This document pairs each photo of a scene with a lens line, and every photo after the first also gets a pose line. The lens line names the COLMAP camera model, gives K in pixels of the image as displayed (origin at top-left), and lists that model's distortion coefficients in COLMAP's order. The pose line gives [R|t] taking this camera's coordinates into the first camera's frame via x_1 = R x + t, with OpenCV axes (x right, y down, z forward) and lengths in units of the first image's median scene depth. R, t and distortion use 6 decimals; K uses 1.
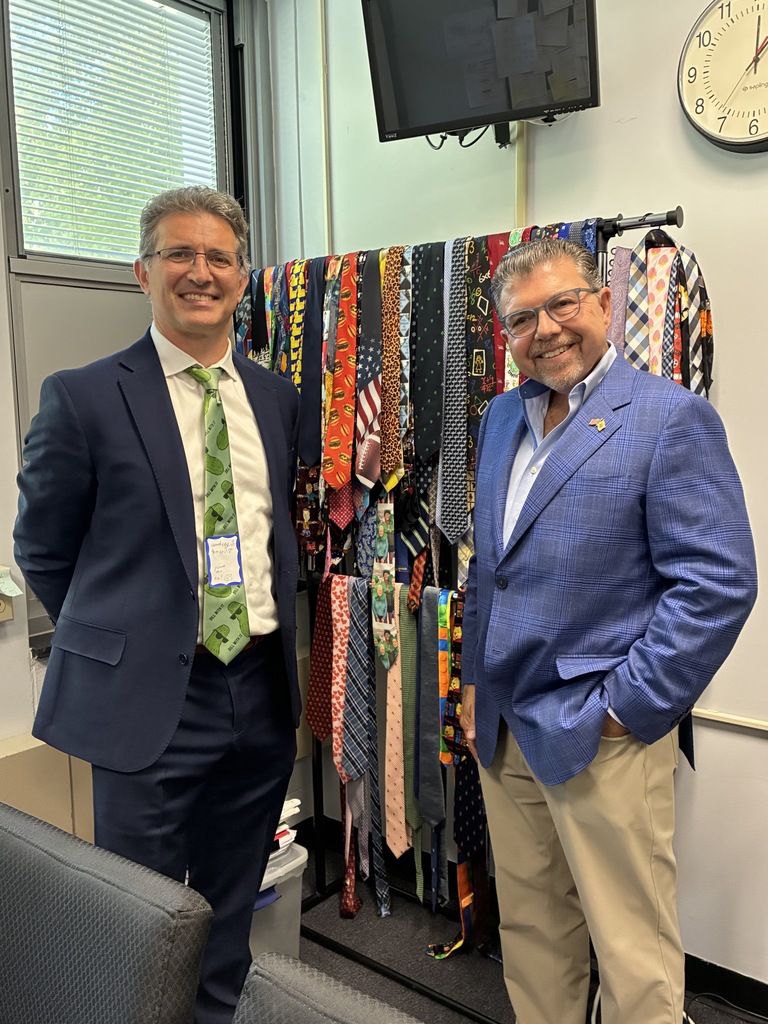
lens RADIAL K [[881.7, 0, 406.8], [0, 881.7, 512.6], [0, 0, 1]] dist [0.045605, -0.051007]
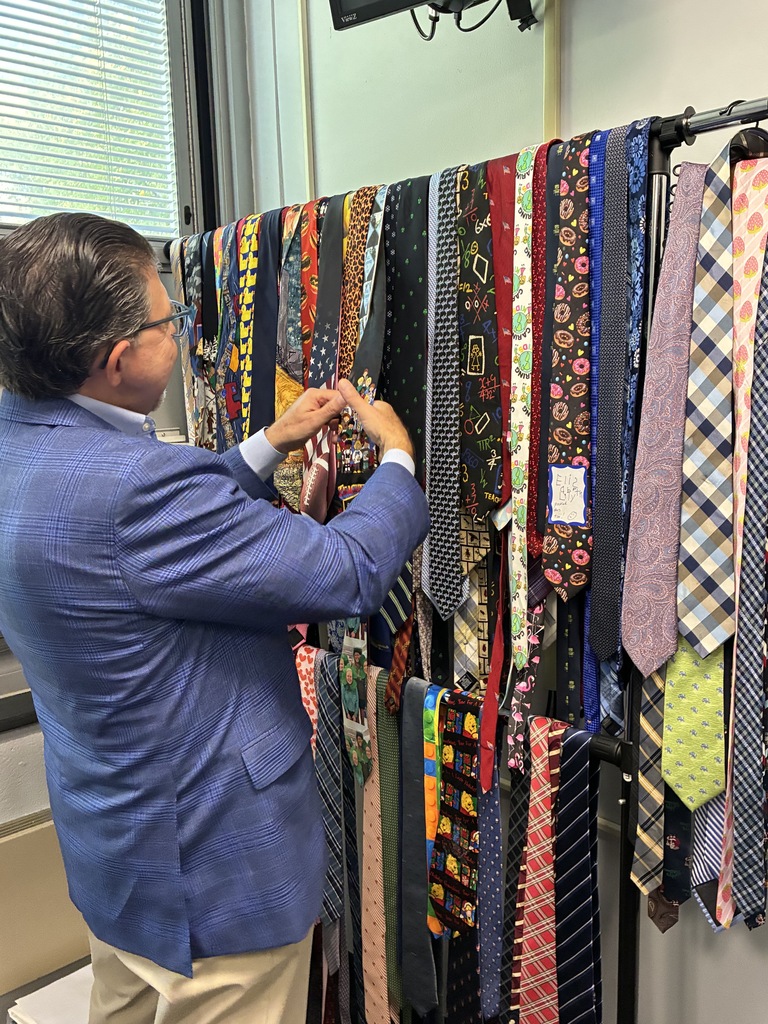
lens RADIAL K [[910.4, 0, 384.0], [0, 910.4, 512.0], [0, 0, 1]] dist [0.018512, 0.007625]
pose [[0.986464, 0.010971, -0.163608, 0.123717], [-0.007174, 0.999691, 0.023781, -0.066990], [0.163818, -0.022286, 0.986239, 0.306806]]
